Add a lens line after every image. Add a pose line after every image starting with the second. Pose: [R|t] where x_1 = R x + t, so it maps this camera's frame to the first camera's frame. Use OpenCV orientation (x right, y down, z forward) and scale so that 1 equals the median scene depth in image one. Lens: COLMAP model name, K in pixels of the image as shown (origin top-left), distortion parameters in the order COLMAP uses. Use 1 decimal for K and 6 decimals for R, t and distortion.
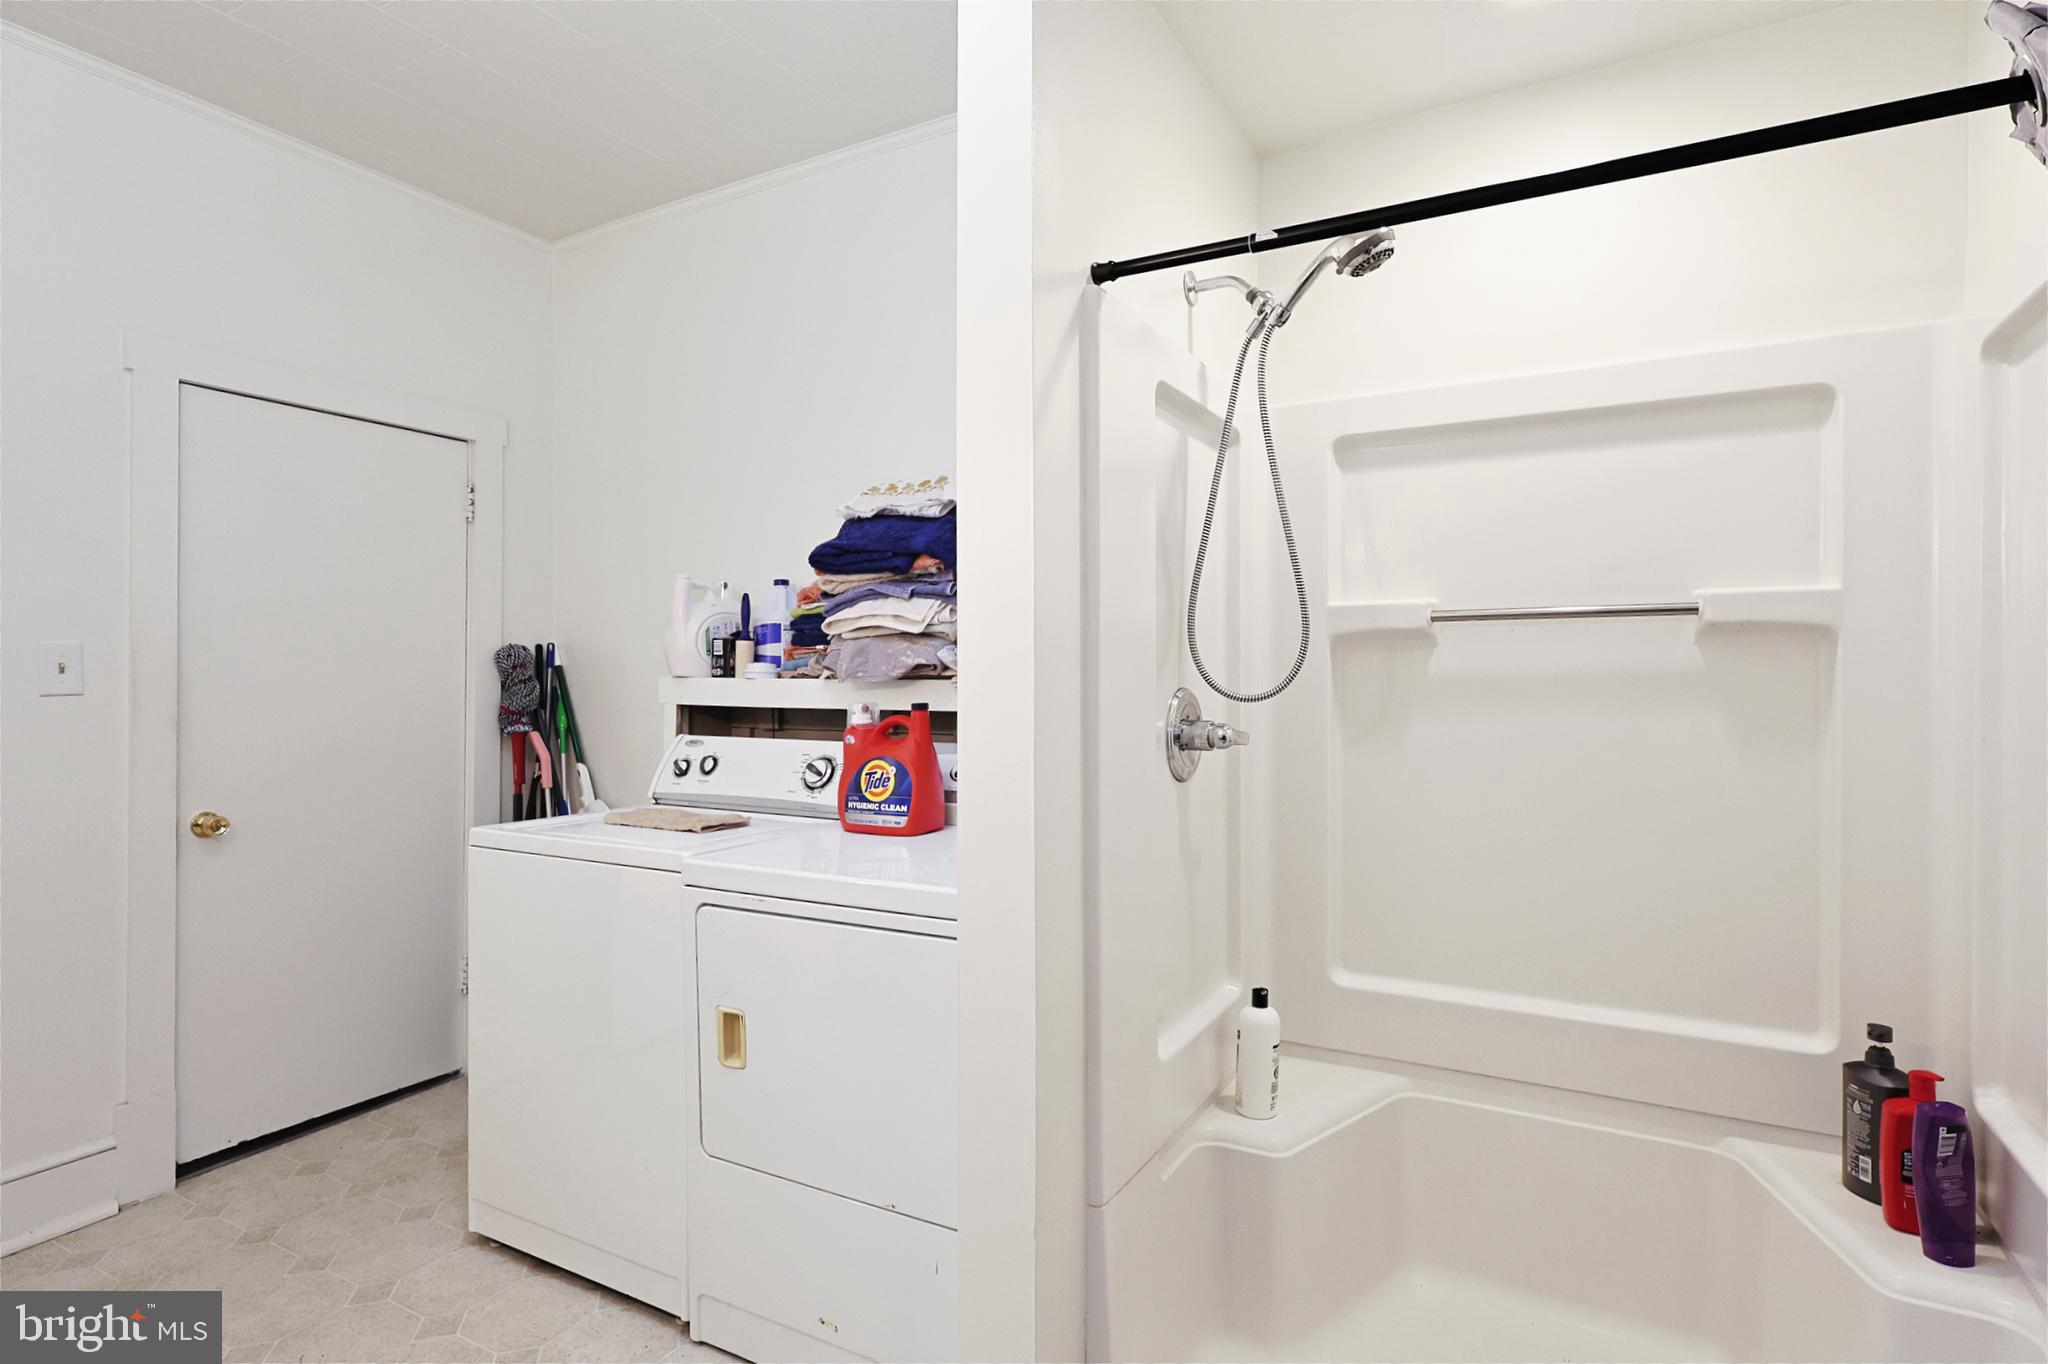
lens RADIAL K [[1028.2, 0, 1024.0], [0, 1028.2, 682.0], [0, 0, 1]] dist [-0.000327, 0.000841]
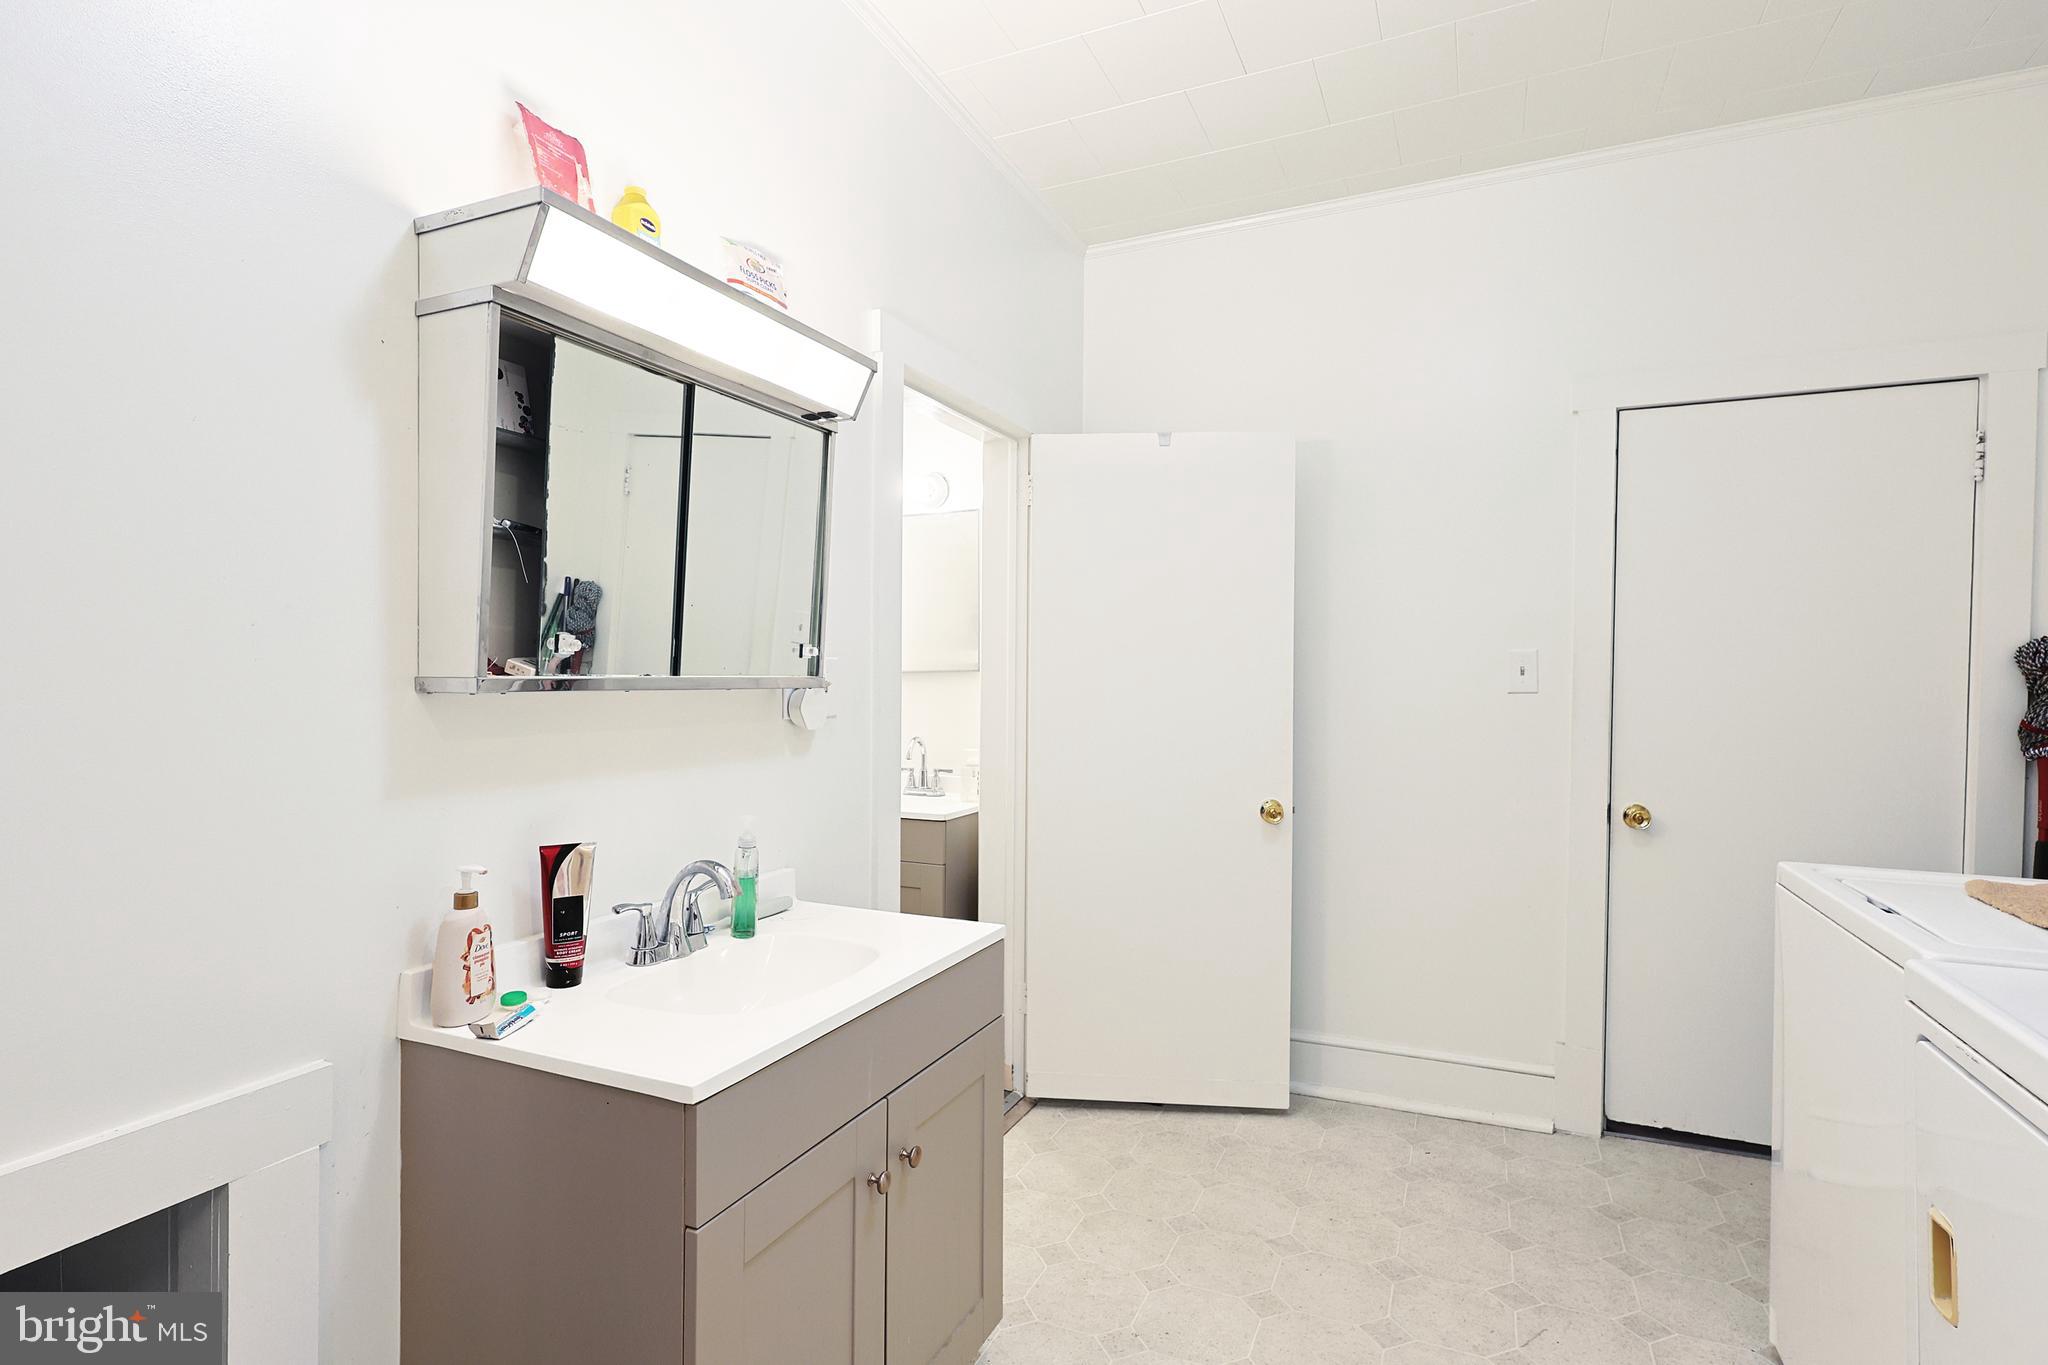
lens RADIAL K [[997.1, 0, 1028.9], [0, 997.1, 682.7], [0, 0, 1]] dist [-0.001216, 0.000107]
pose [[0.084702, 0.012078, -0.996333, 0.196453], [-0.010892, 0.999878, 0.011195, -0.006101], [0.996347, 0.009904, 0.084823, 0.294495]]
